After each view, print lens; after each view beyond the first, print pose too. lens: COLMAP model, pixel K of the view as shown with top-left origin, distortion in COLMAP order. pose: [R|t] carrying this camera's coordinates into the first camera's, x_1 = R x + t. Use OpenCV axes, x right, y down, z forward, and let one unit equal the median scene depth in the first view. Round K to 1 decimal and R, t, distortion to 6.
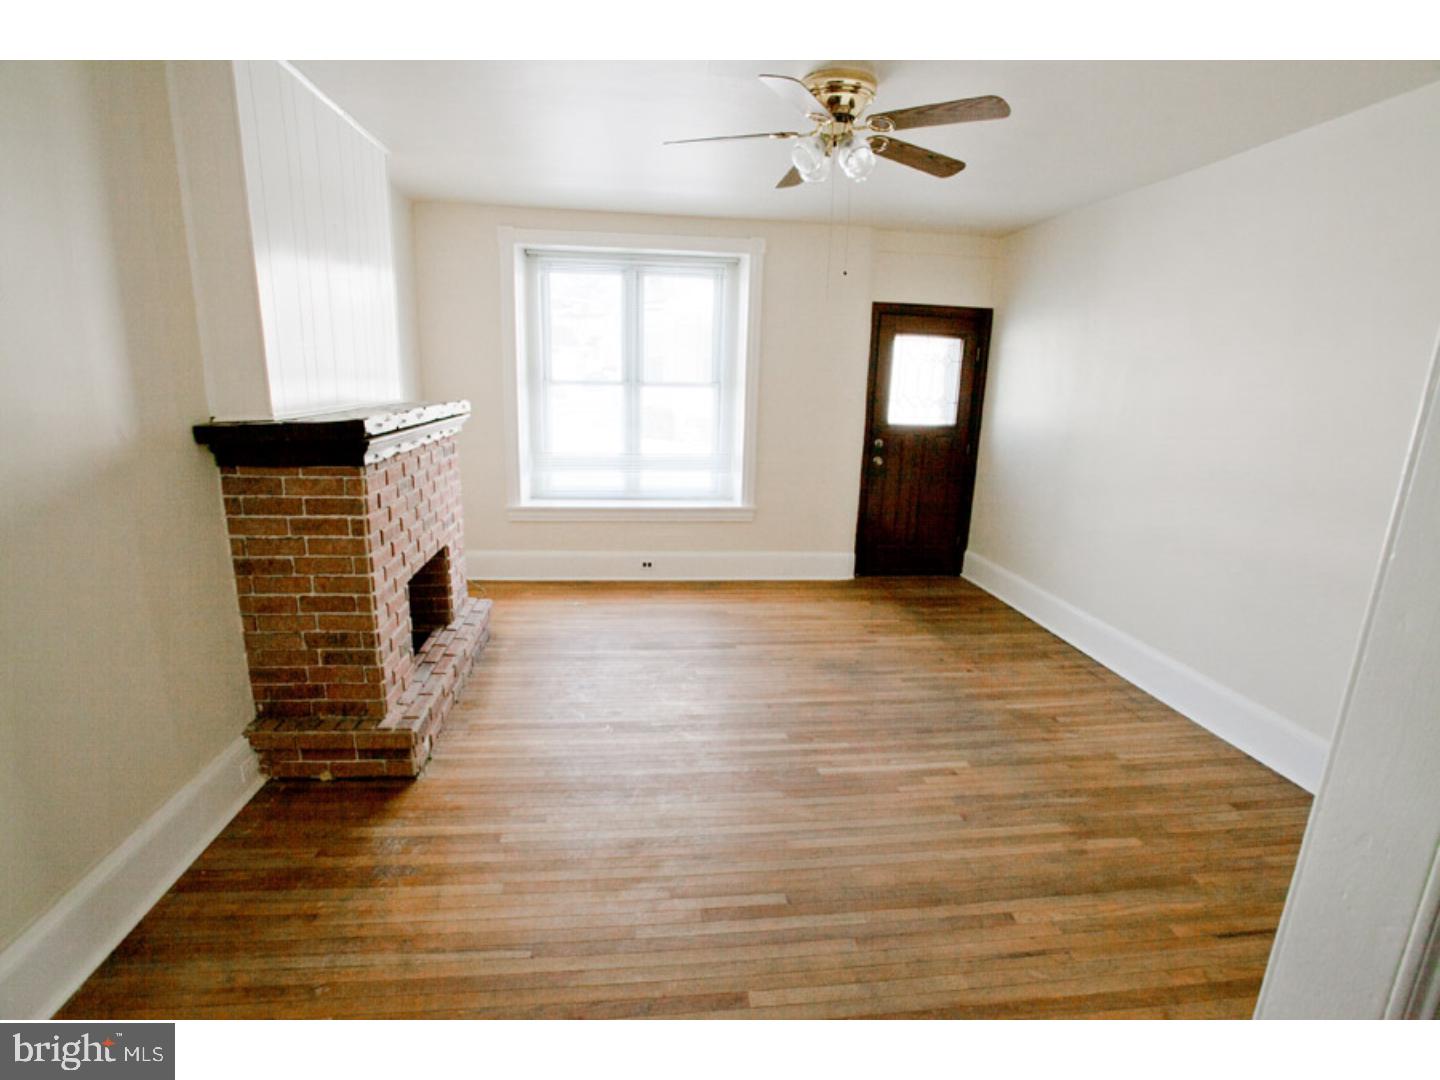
lens RADIAL K [[705.7, 0, 720.6], [0, 705.7, 544.6], [0, 0, 1]] dist [-0.067142, 0.032149]
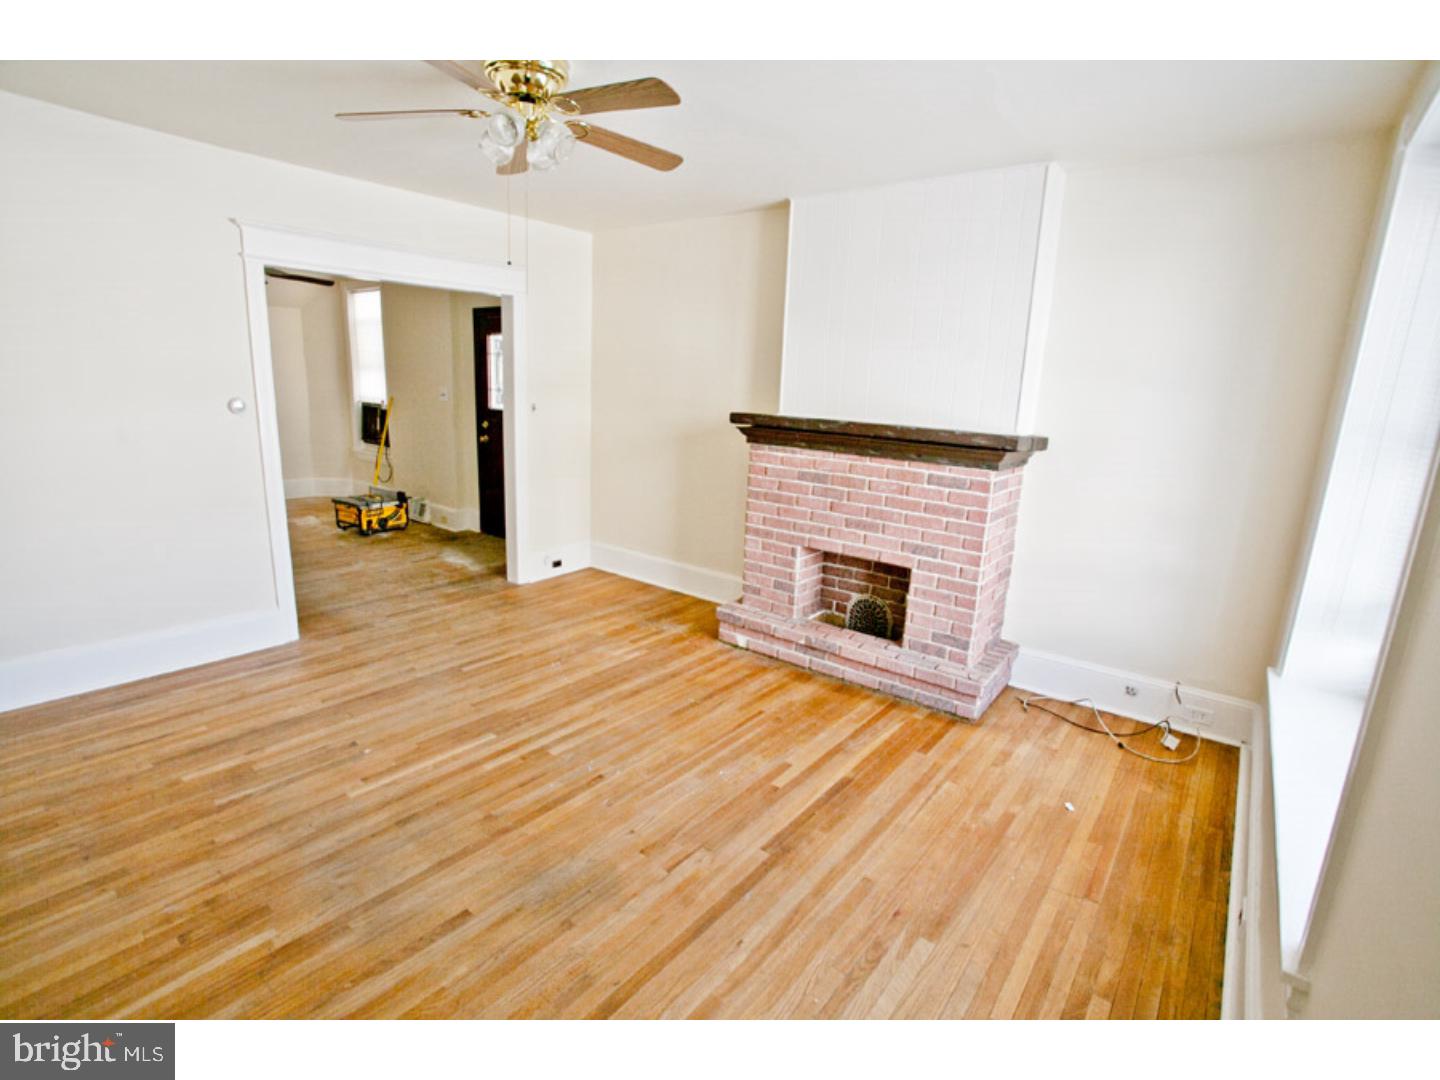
lens RADIAL K [[705.7, 0, 720.6], [0, 705.7, 544.6], [0, 0, 1]] dist [-0.067142, 0.032149]
pose [[-0.709117, 0.103489, -0.697455, 0.620129], [-0.225280, 0.904068, 0.363193, -0.420264], [0.668133, 0.414669, -0.617776, 1.789707]]
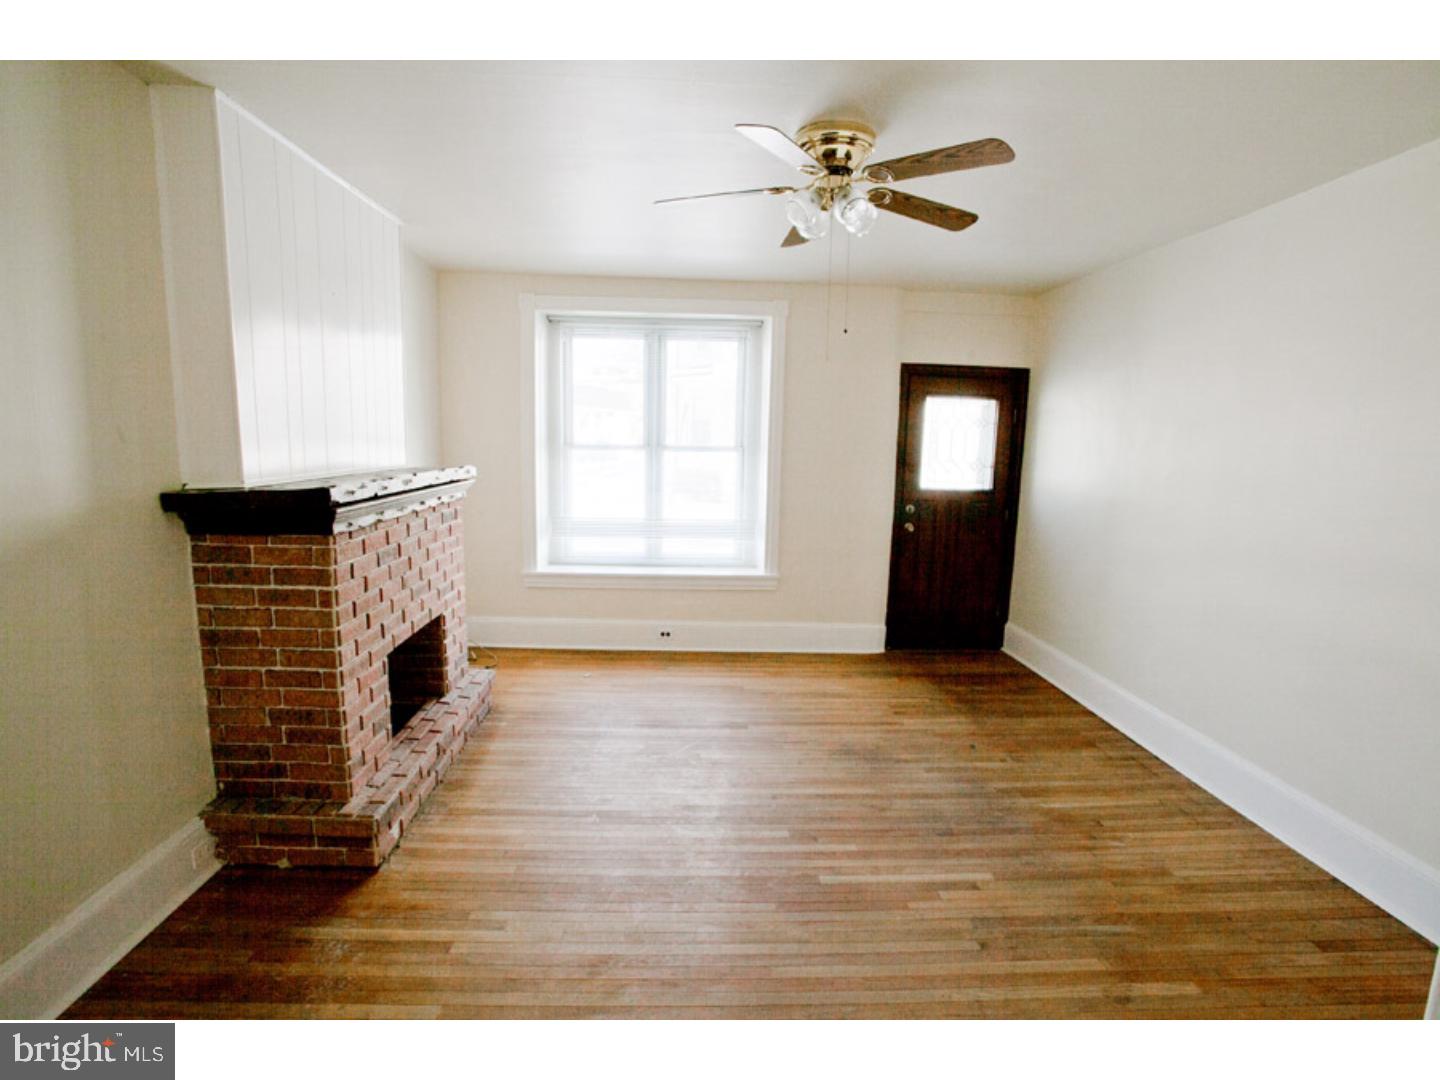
lens RADIAL K [[705.3, 0, 721.4], [0, 705.3, 543.8], [0, 0, 1]] dist [-0.064760, 0.024852]
pose [[0.997138, 0.006508, -0.075322, 0.079977], [-0.013035, 0.996167, -0.086496, -0.021864], [0.074470, 0.087231, 0.993401, 0.079407]]
